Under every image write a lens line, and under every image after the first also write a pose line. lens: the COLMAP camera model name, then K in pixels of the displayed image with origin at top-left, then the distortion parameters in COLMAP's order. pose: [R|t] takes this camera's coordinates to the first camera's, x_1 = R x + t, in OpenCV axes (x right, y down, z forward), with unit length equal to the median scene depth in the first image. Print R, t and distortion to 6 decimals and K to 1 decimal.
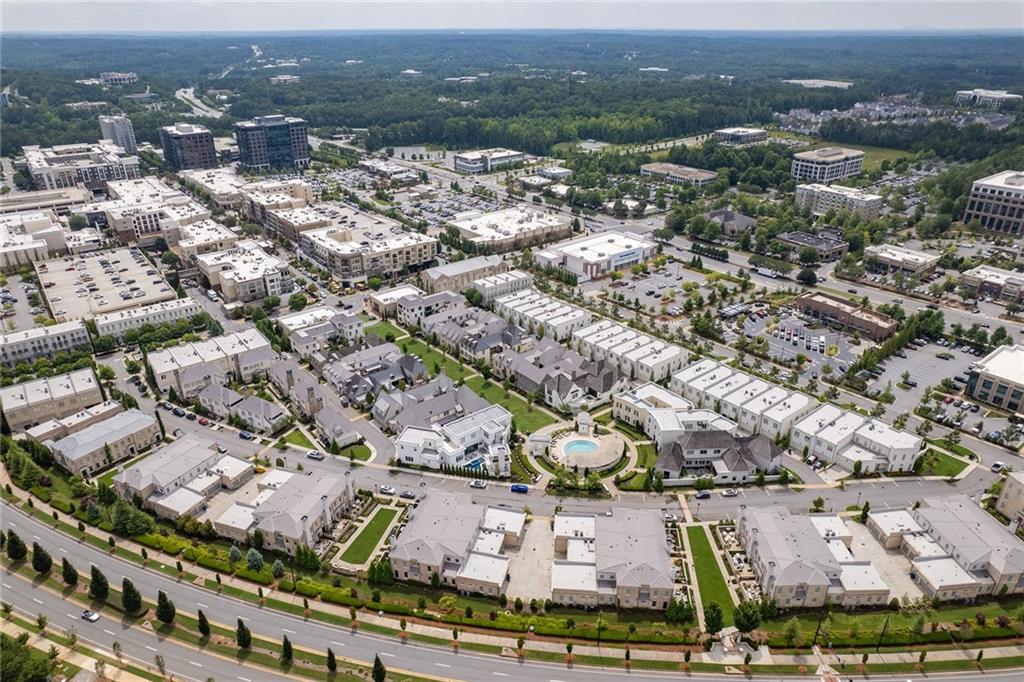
lens RADIAL K [[648.3, 0, 513.4], [0, 648.3, 337.8], [0, 0, 1]] dist [-0.052616, 0.018320]
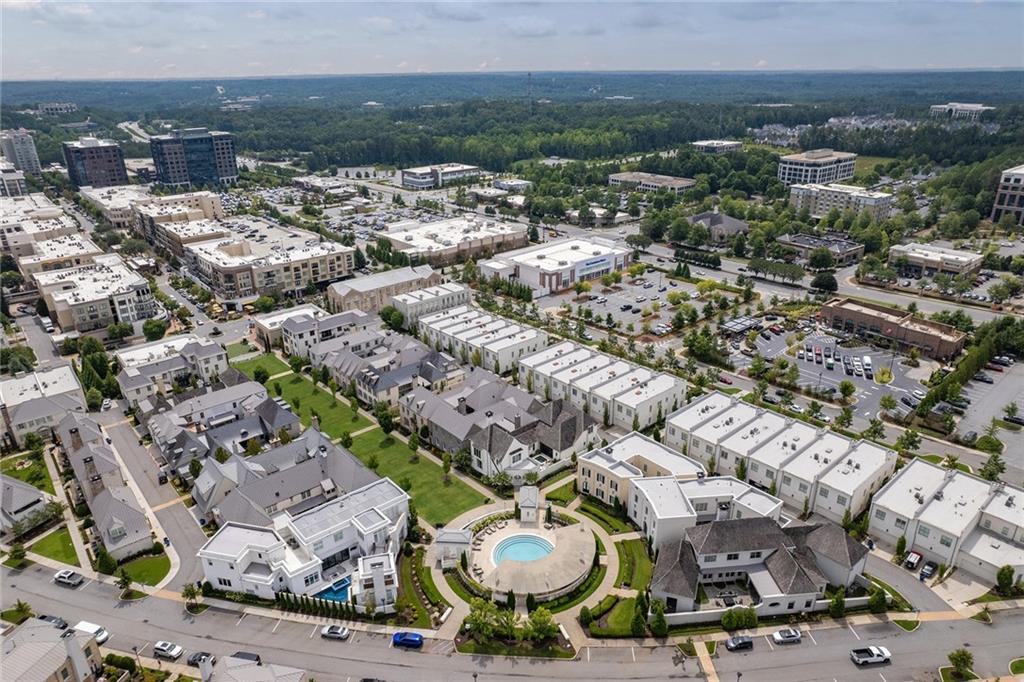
lens RADIAL K [[648.3, 0, 512.3], [0, 648.3, 341.5], [0, 0, 1]] dist [-0.052616, 0.018320]
pose [[0.998949, -0.024639, 0.038662, 0.048398], [0.026520, 0.998450, -0.048939, 0.004845], [-0.037396, 0.049913, 0.998053, 0.254924]]
